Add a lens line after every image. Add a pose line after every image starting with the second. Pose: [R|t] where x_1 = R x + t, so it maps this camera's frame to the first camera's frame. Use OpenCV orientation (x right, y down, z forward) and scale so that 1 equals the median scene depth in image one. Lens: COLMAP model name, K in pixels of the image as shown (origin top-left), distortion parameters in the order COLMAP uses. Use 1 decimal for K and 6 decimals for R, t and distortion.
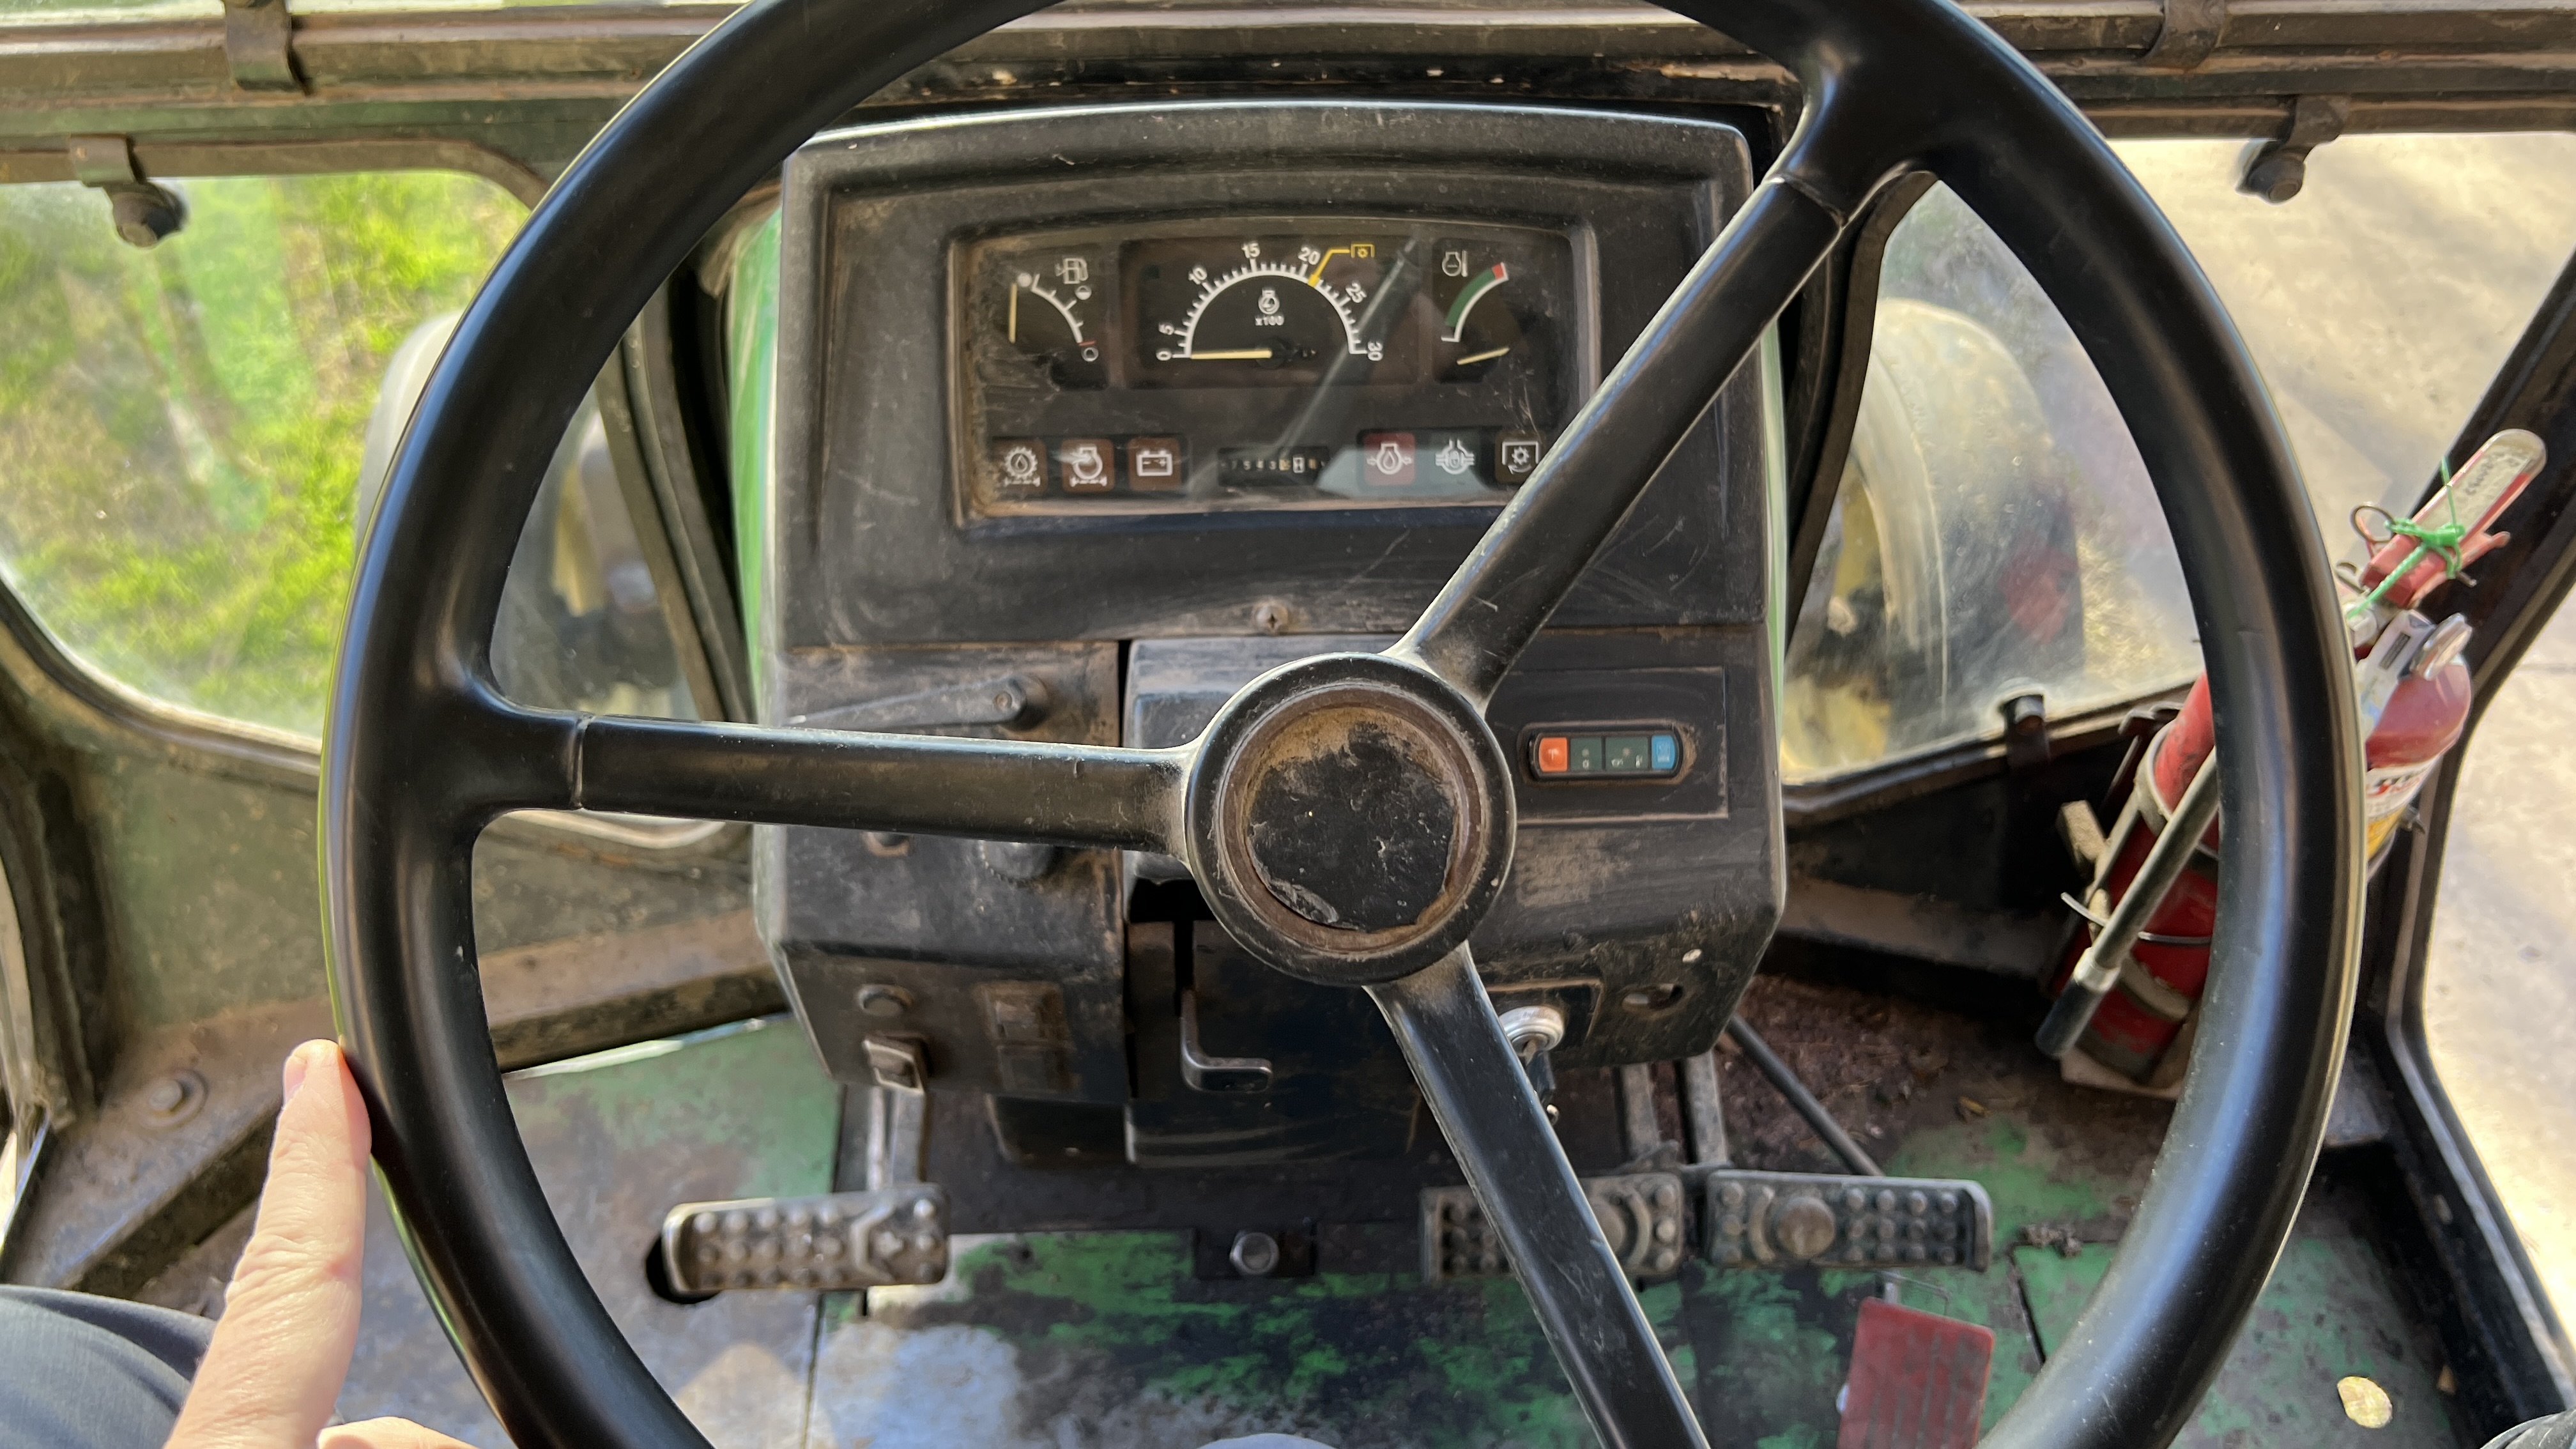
lens RADIAL K [[1948.3, 0, 1327.2], [0, 1948.3, 789.2], [0, 0, 1]] dist [0.030336, -0.032177]
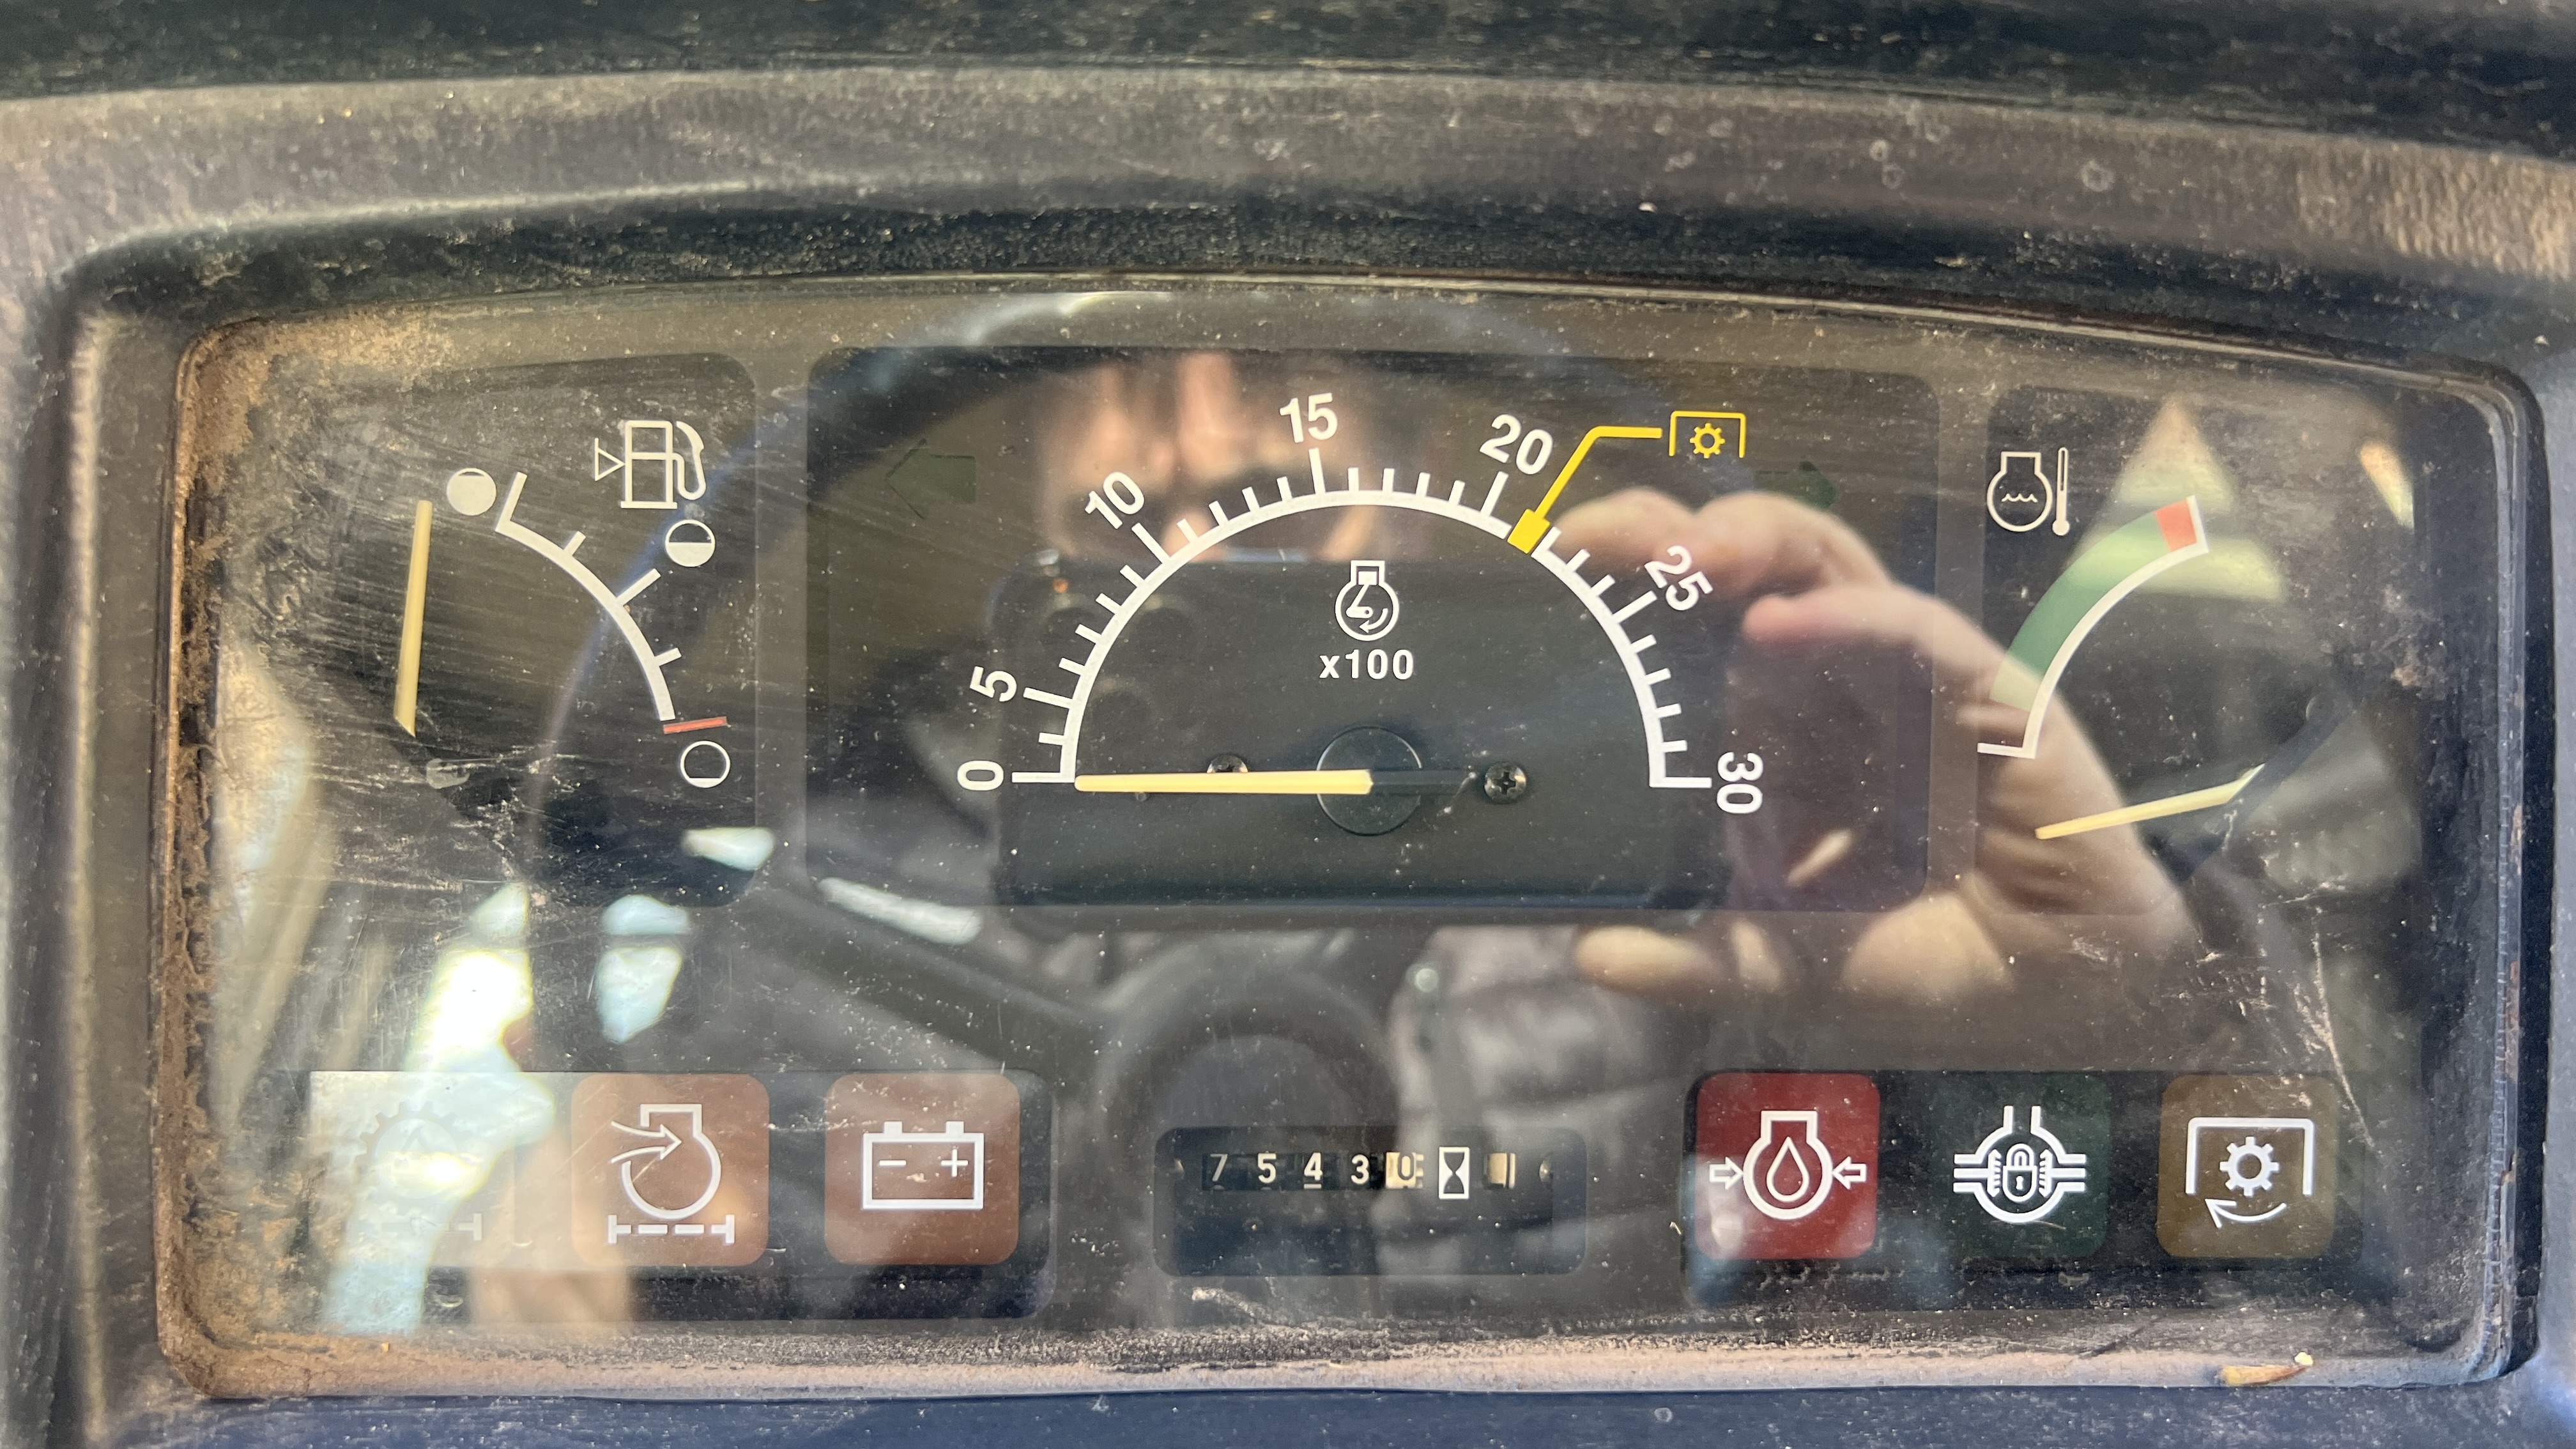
lens RADIAL K [[1948.3, 0, 1287.9], [0, 1948.3, 719.5], [0, 0, 1]] dist [0.030336, -0.032177]
pose [[0.999253, 0.032246, -0.021287, -0.035428], [-0.036033, 0.976574, -0.212142, -0.176105], [0.013947, 0.212751, 0.977007, 0.741899]]
